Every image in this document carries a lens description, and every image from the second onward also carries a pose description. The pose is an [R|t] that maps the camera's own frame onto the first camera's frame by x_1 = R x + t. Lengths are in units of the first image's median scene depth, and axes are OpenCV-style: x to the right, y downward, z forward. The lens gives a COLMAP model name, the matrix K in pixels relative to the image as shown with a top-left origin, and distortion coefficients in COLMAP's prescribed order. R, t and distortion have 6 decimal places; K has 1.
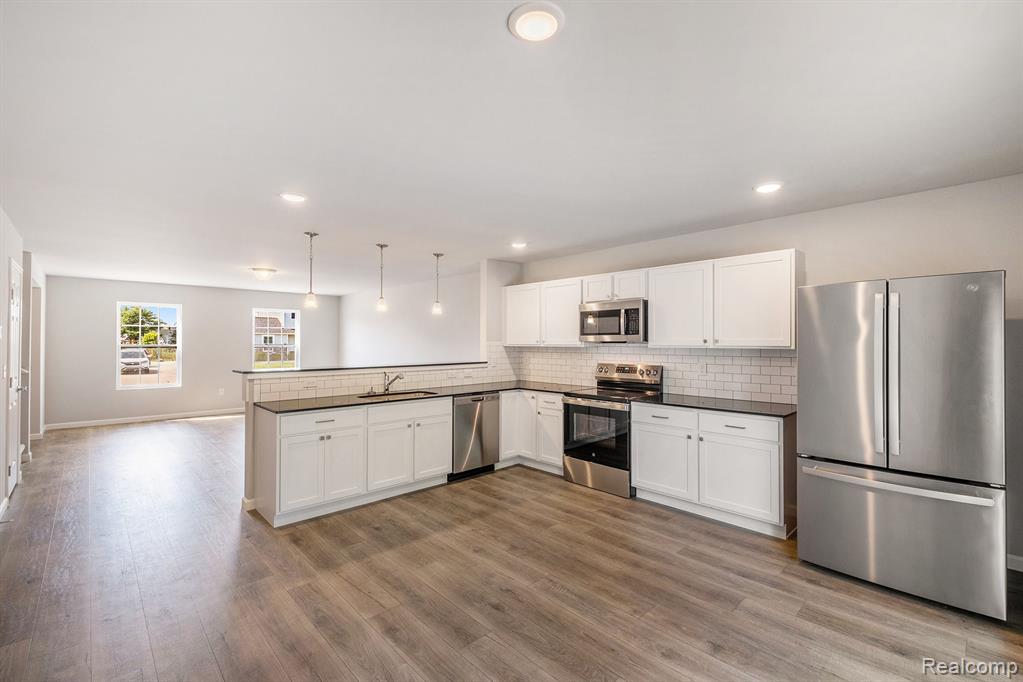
lens RADIAL K [[442.6, 0, 511.6], [0, 442.6, 339.7], [0, 0, 1]] dist [0.003313, -0.001772]
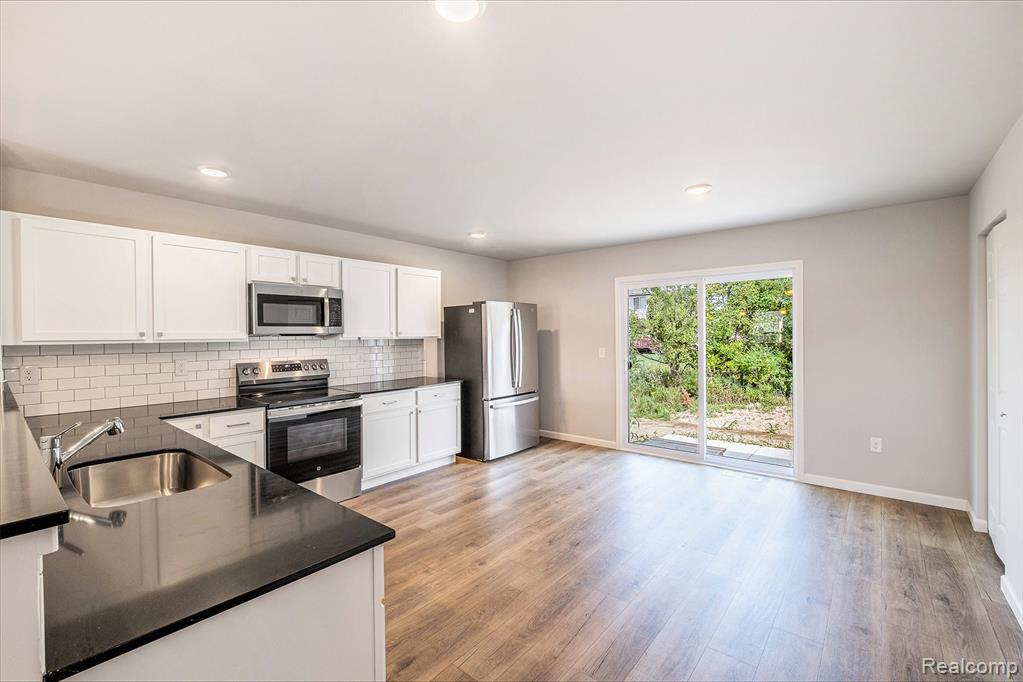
lens RADIAL K [[442.6, 0, 513.6], [0, 442.6, 338.3], [0, 0, 1]] dist [0.003313, -0.001772]
pose [[-0.129428, -0.007254, 0.991562, -0.841152], [-0.000695, 0.999974, 0.007225, 0.008520], [-0.991589, 0.000246, -0.129430, 0.900675]]
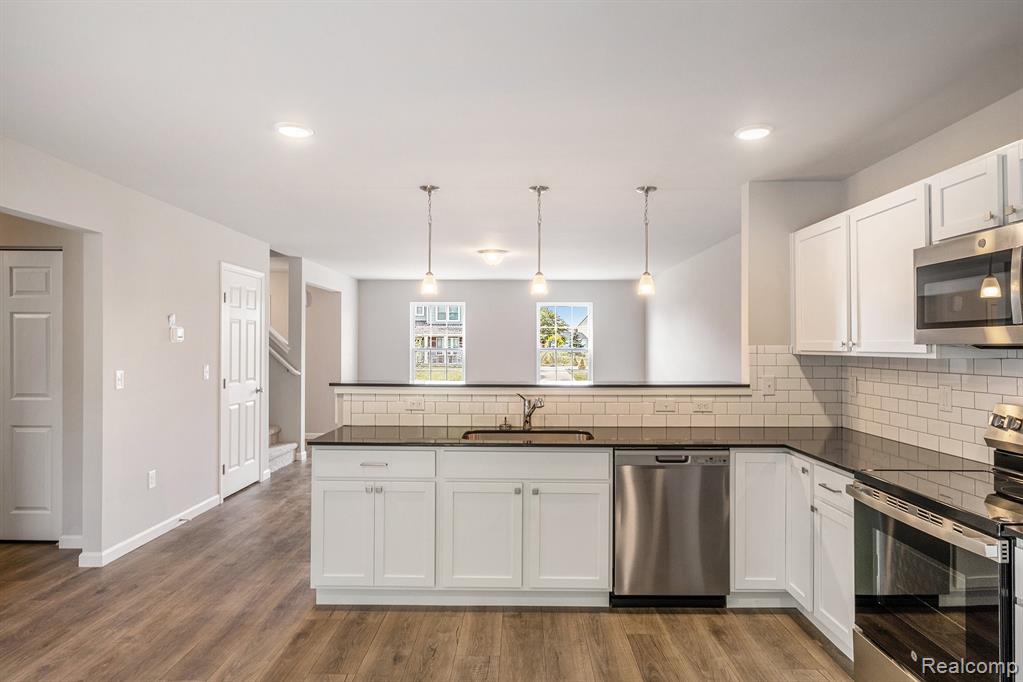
lens RADIAL K [[601.4, 0, 510.9], [0, 601.4, 339.6], [0, 0, 1]] dist [-0.006522, 0.001468]
pose [[0.724378, -0.004011, -0.689391, 0.262817], [-0.001396, 0.999972, -0.007285, 0.004088], [0.689402, 0.006240, 0.724352, 0.378646]]
